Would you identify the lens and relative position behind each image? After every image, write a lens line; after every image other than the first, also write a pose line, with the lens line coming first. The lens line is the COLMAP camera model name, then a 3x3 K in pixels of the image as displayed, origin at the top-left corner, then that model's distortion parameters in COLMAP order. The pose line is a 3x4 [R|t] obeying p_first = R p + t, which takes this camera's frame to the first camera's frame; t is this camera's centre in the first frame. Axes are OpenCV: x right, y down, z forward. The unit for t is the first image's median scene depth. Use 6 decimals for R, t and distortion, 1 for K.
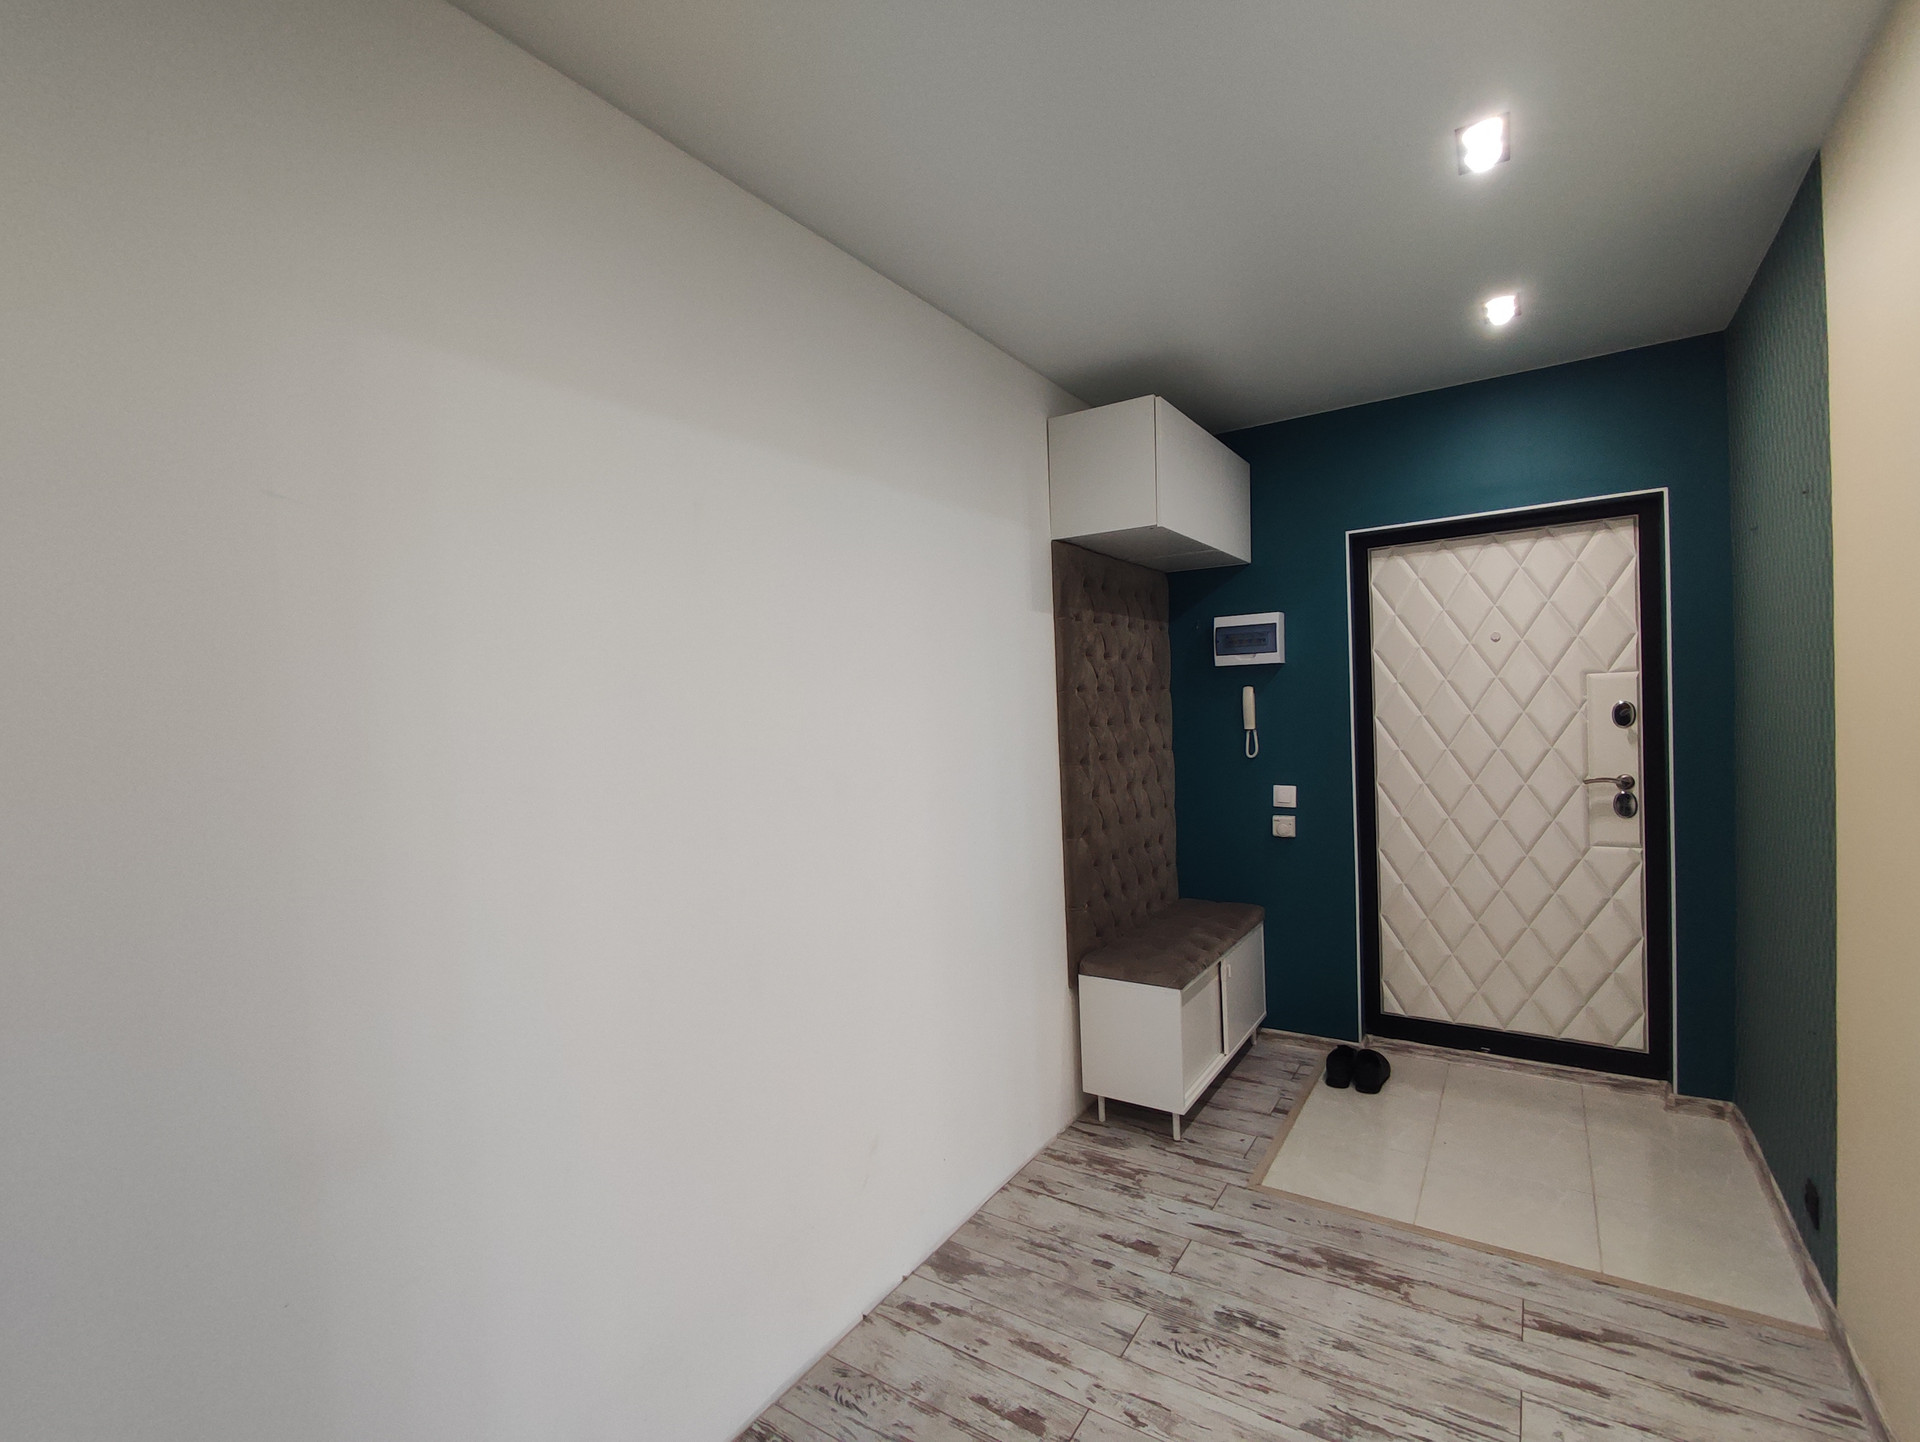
lens RADIAL K [[877.6, 0, 960.3], [0, 877.6, 724.5], [0, 0, 1]] dist [-0.002800, -0.003634]
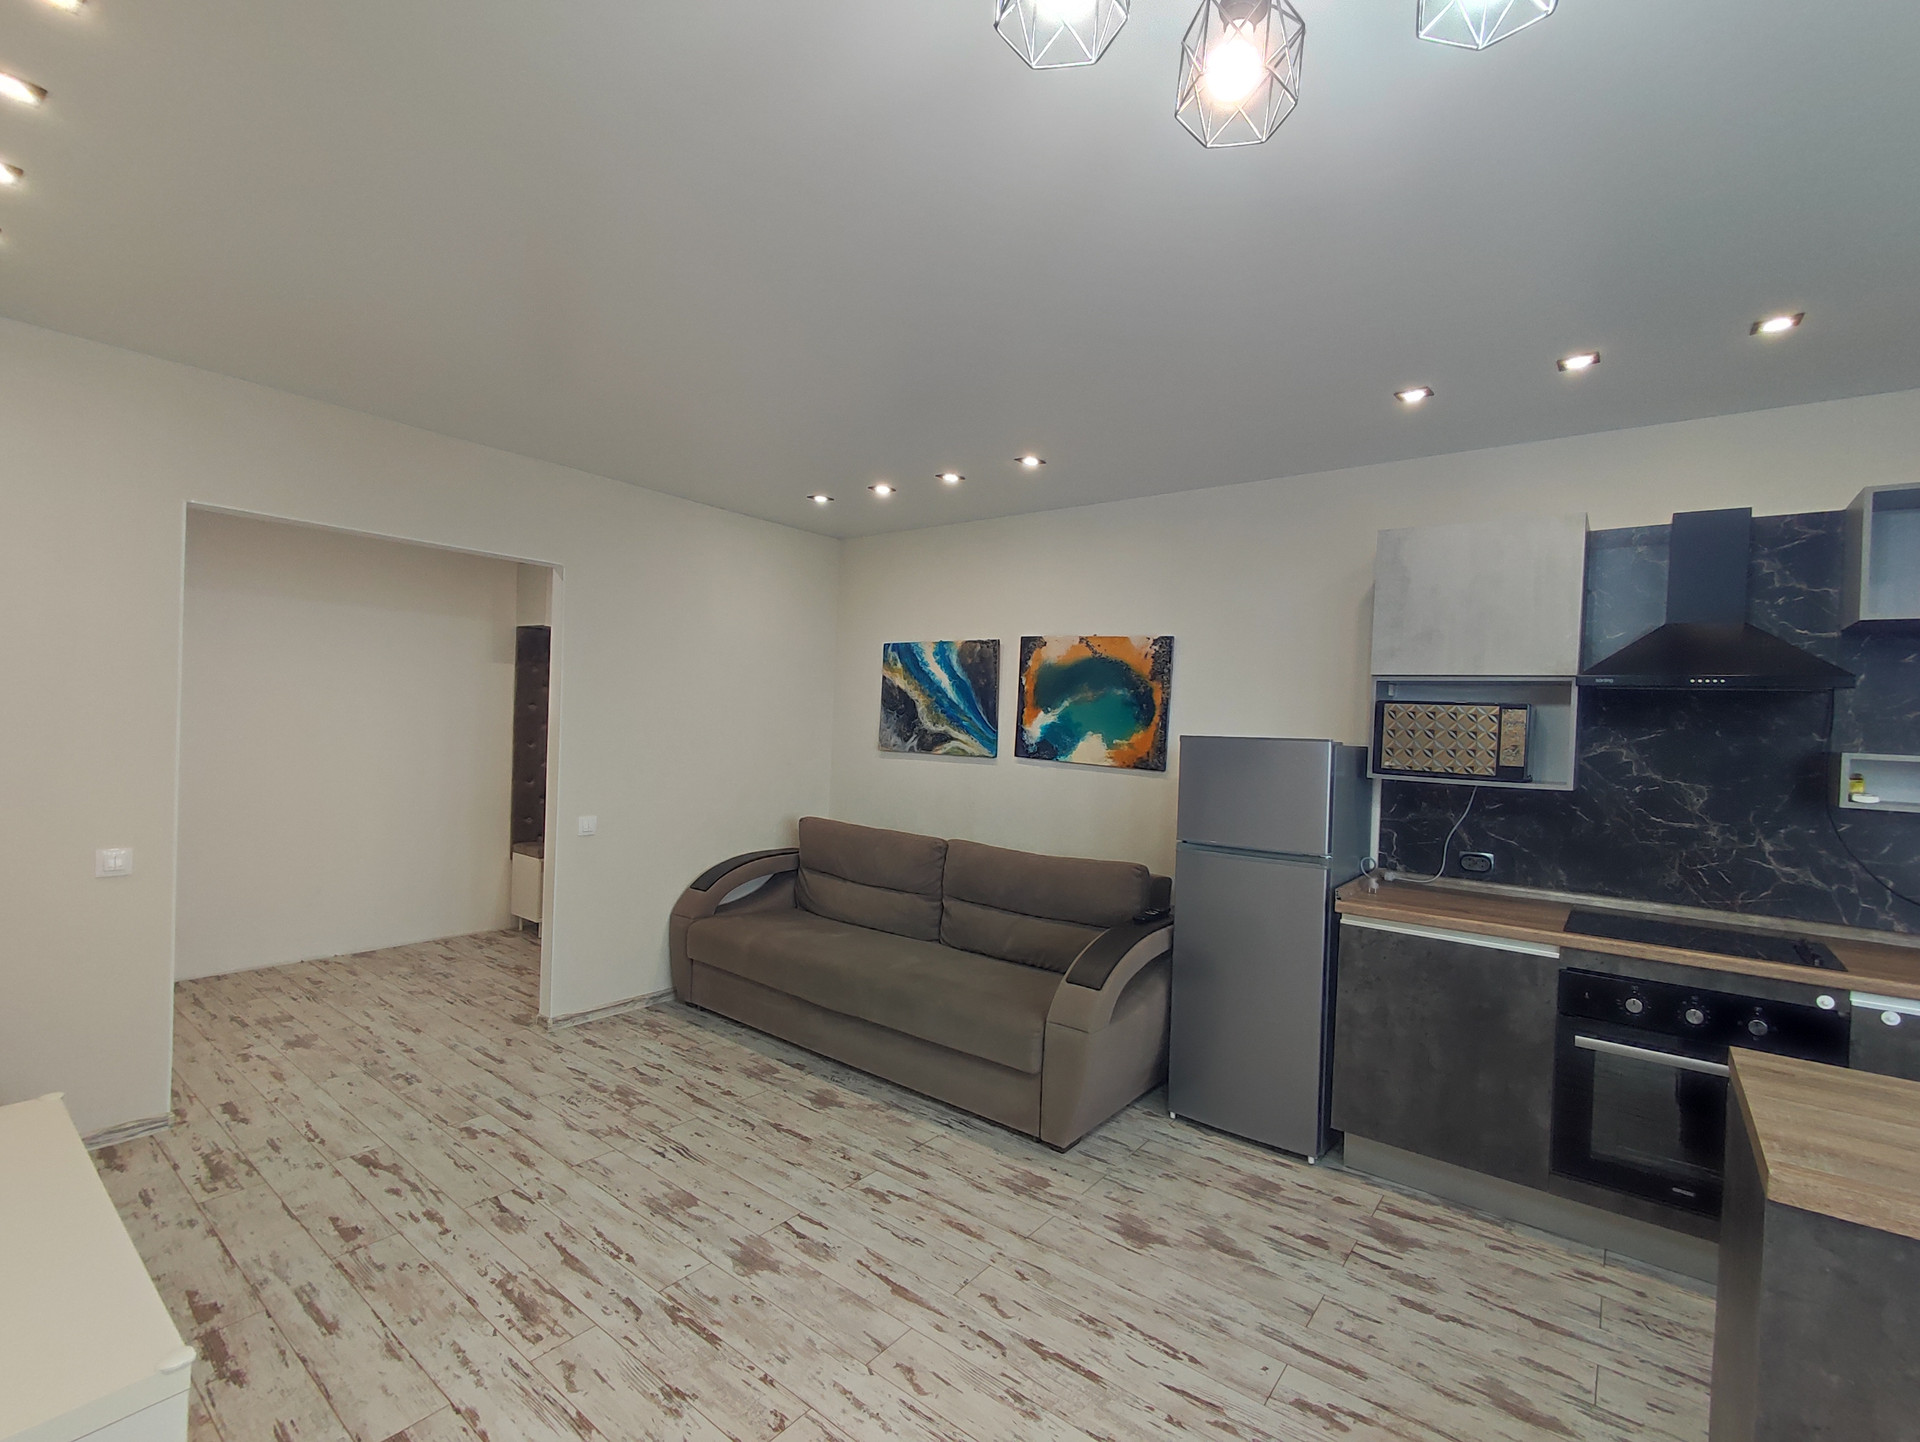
lens RADIAL K [[877.6, 0, 950.1], [0, 877.6, 721.8], [0, 0, 1]] dist [-0.002800, -0.003634]
pose [[0.993549, 0.073002, -0.086778, 1.313974], [-0.074471, 0.997128, -0.013802, -0.046956], [0.085521, 0.020175, 0.996132, -0.892750]]
